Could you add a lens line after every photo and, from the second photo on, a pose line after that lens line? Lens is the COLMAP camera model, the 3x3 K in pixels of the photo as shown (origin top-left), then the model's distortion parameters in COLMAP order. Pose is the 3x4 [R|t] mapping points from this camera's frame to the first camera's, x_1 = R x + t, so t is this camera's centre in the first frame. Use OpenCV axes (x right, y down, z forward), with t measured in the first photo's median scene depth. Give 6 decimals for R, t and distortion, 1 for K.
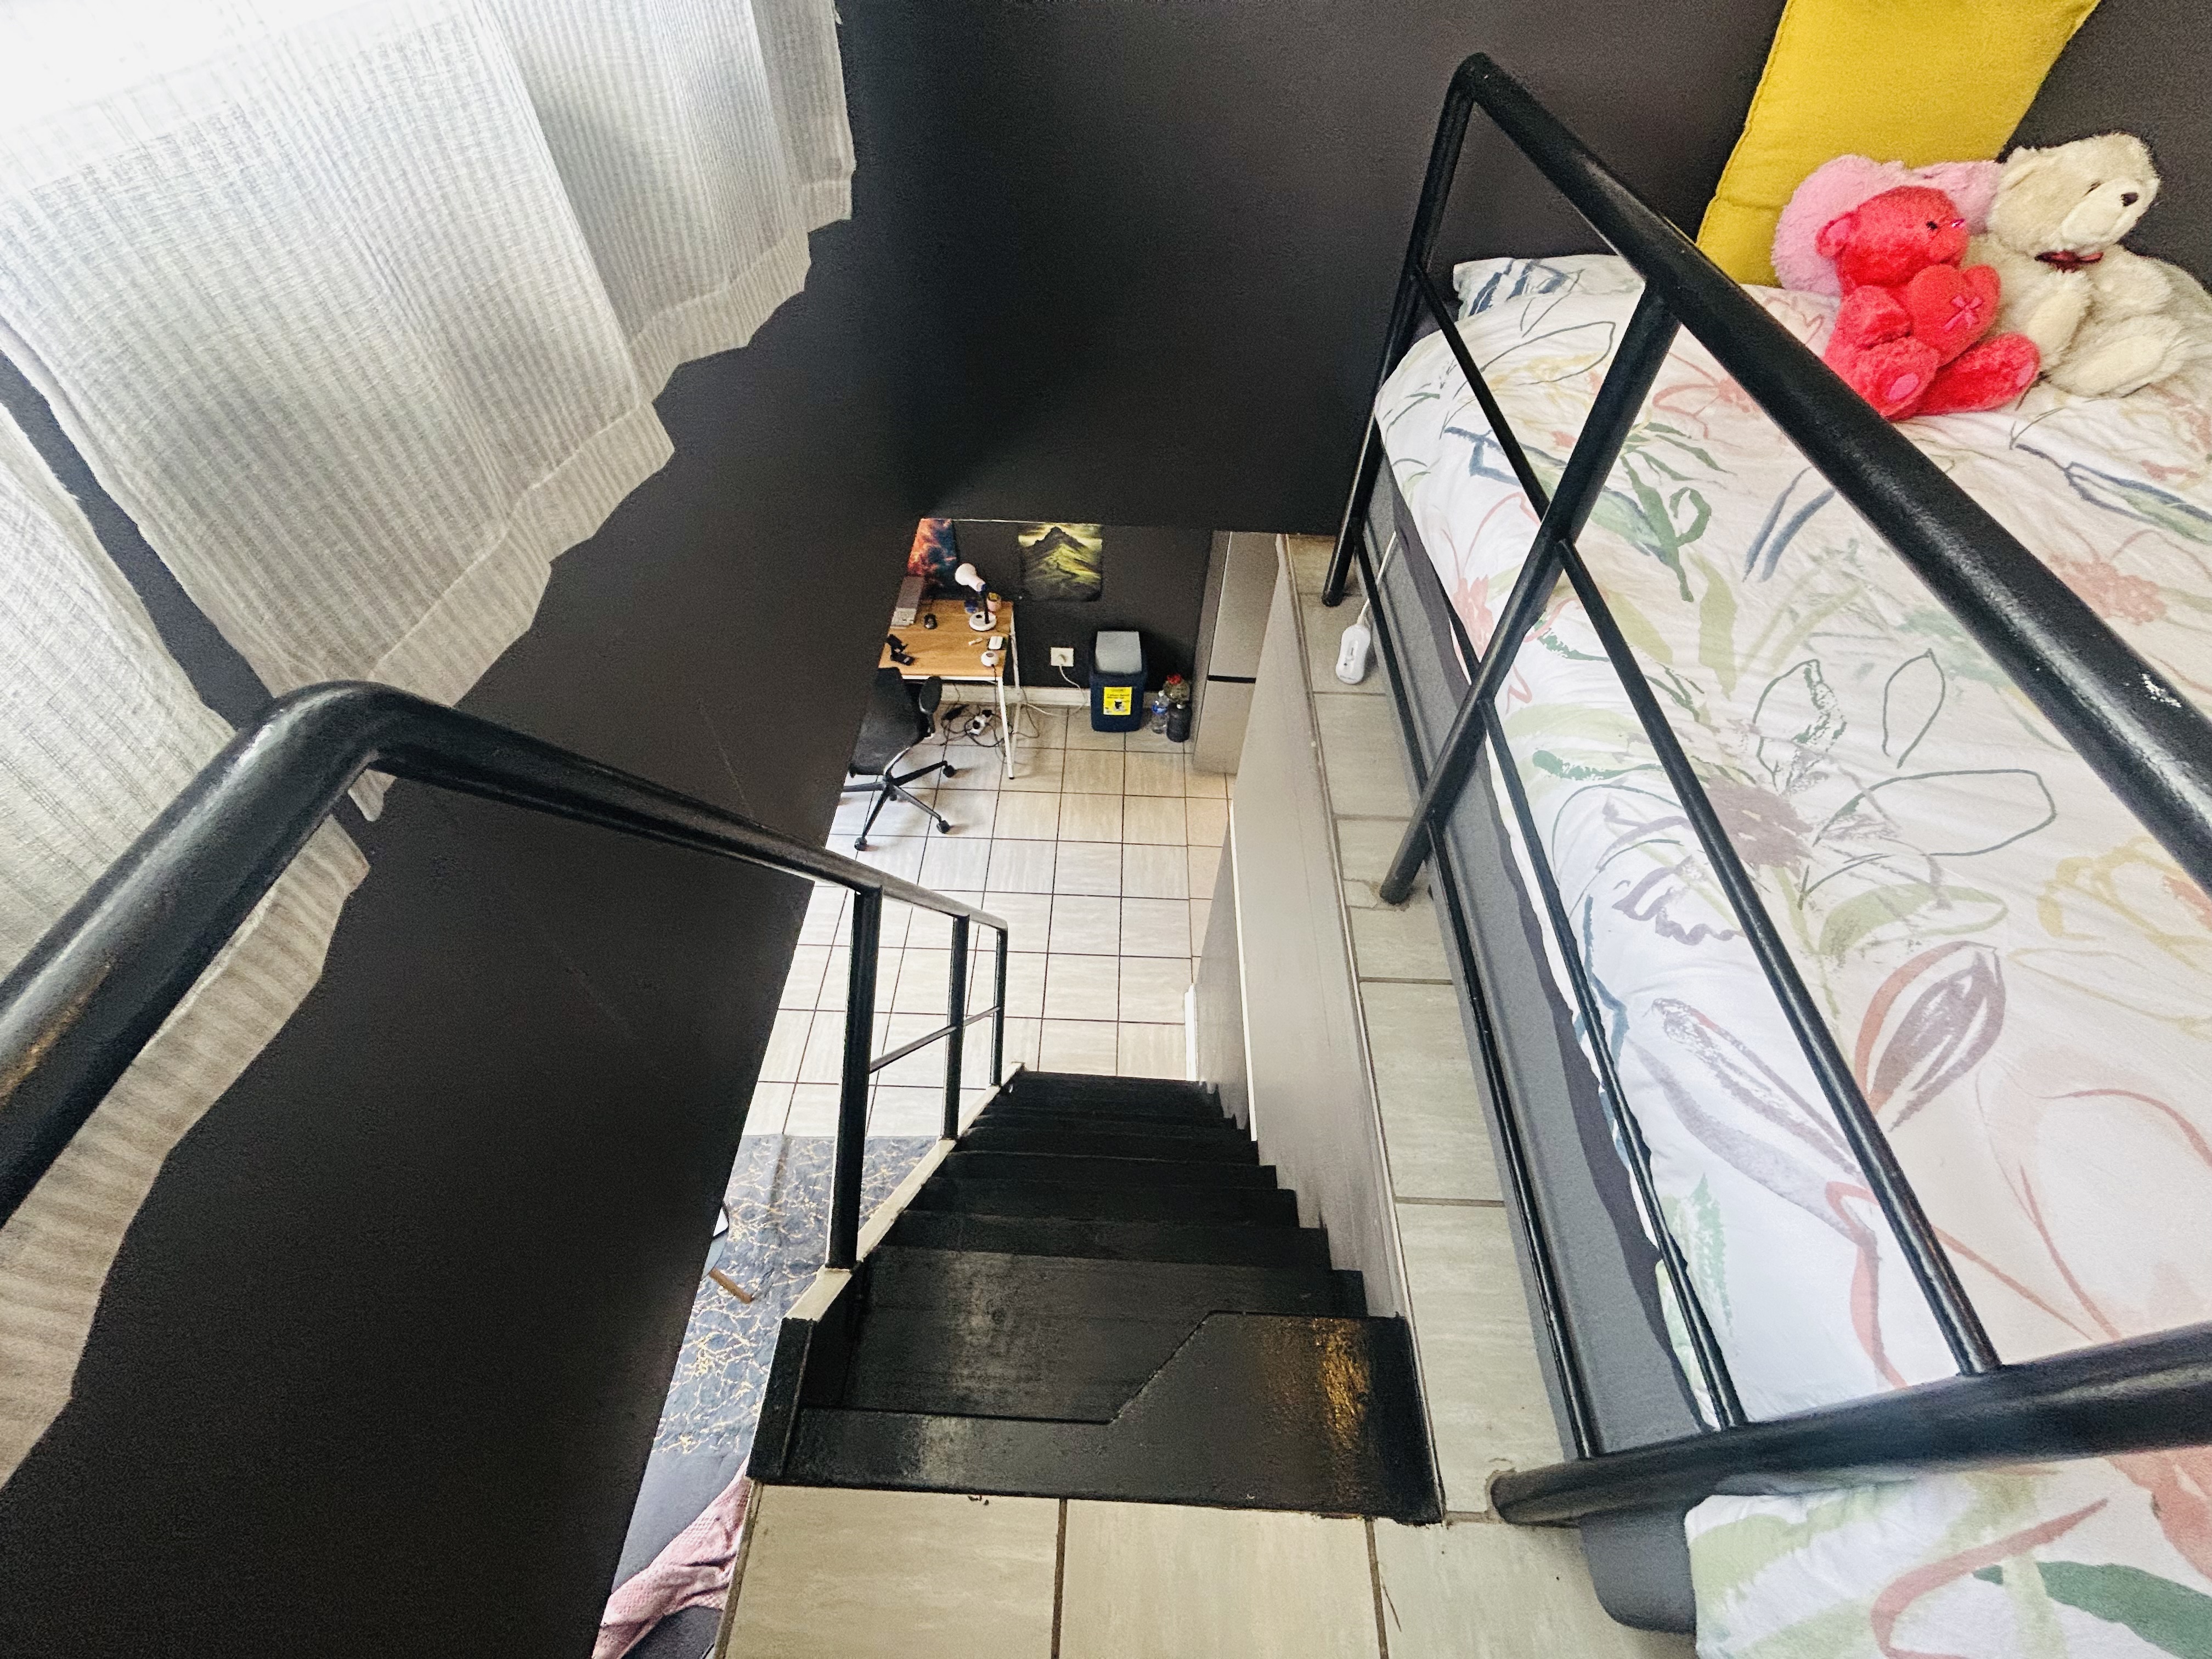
lens RADIAL K [[909.5, 0, 1102.6], [0, 909.5, 828.2], [0, 0, 1]] dist [0.001234, 0.000075]
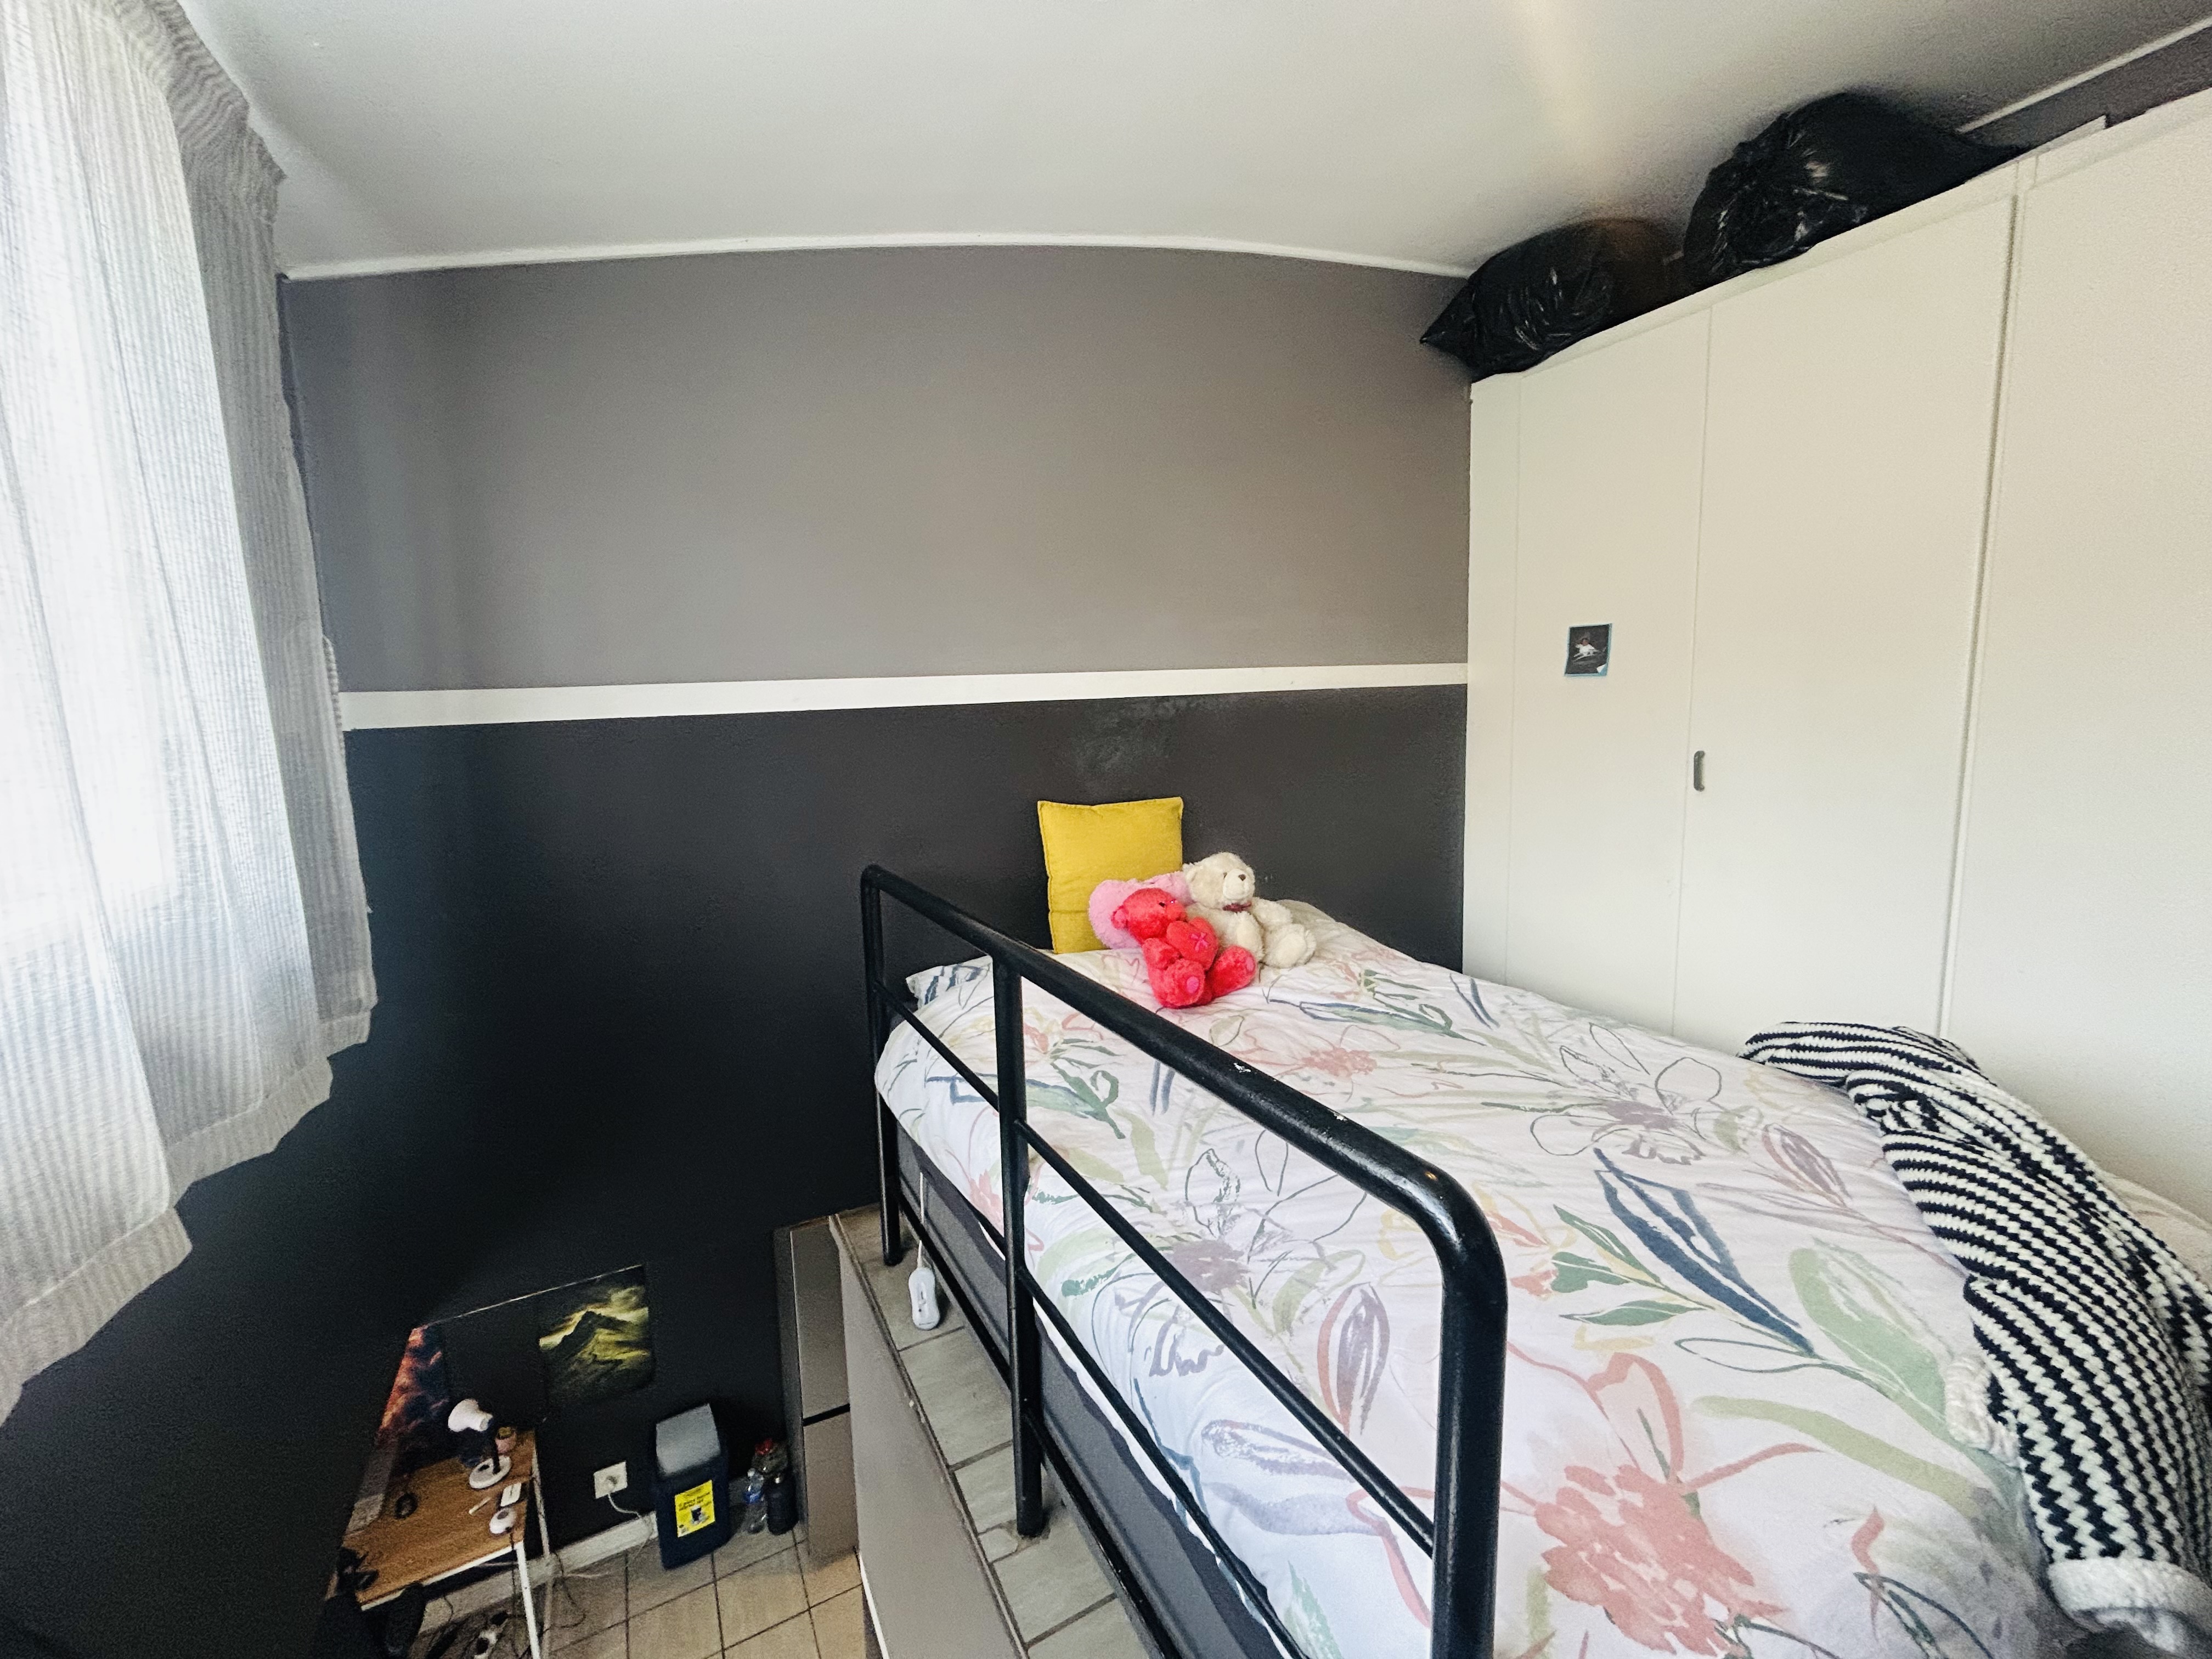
lens RADIAL K [[898.6, 0, 1098.6], [0, 898.6, 821.9], [0, 0, 1]] dist [0.000299, -0.000023]
pose [[0.864814, -0.106096, 0.490755, -0.002531], [0.412410, 0.707600, -0.573777, 0.145277], [-0.286383, 0.698602, 0.655698, -0.176928]]
